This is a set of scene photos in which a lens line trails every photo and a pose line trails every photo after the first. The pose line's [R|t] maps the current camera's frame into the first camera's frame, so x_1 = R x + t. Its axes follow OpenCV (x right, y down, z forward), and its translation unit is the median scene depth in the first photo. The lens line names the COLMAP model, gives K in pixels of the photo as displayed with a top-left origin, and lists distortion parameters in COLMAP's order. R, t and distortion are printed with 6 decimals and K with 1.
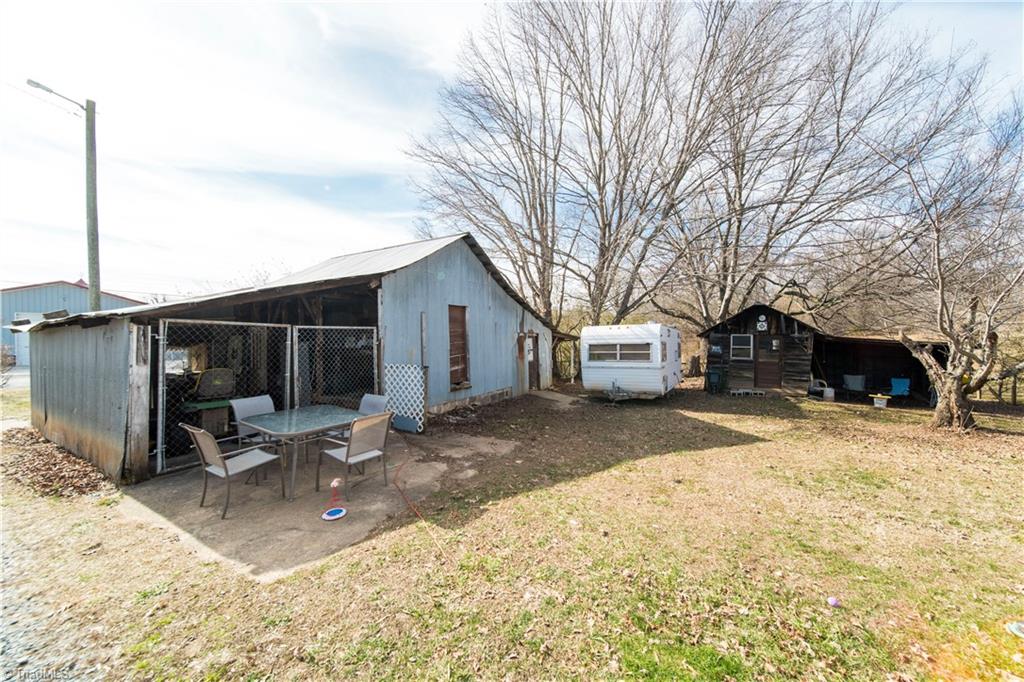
lens RADIAL K [[360.3, 0, 510.6], [0, 360.3, 337.4], [0, 0, 1]] dist [-0.007507, -0.000339]
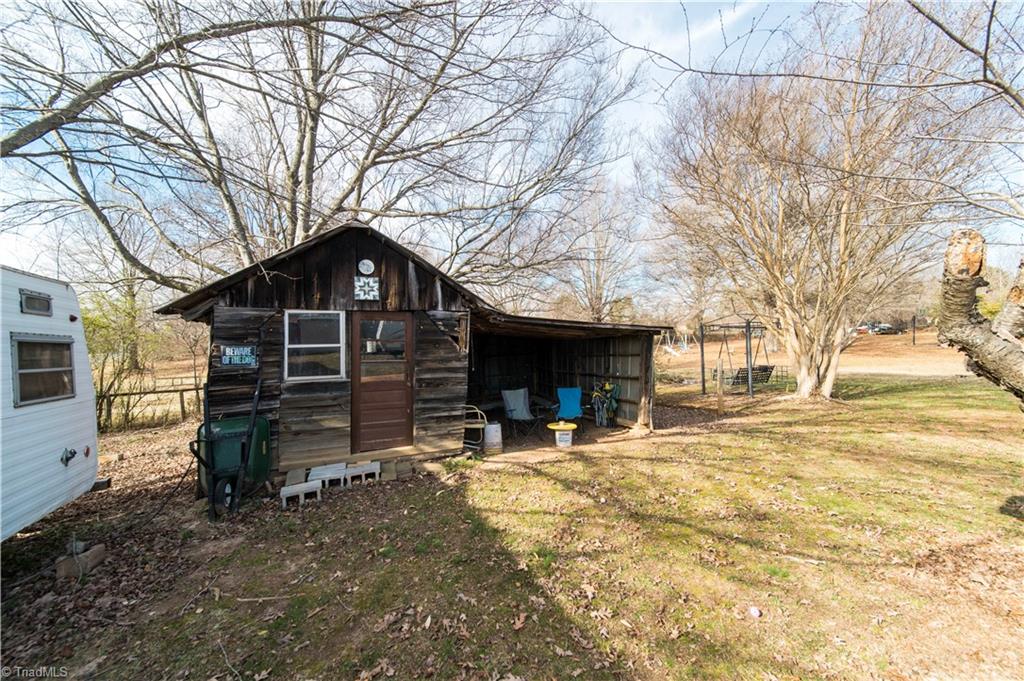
lens RADIAL K [[360.3, 0, 510.6], [0, 360.3, 336.9], [0, 0, 1]] dist [-0.007507, -0.000339]
pose [[0.512464, -0.008114, 0.858670, 0.458092], [0.026905, 0.999616, -0.006611, 0.026359], [-0.858287, 0.026491, 0.512486, 0.685278]]
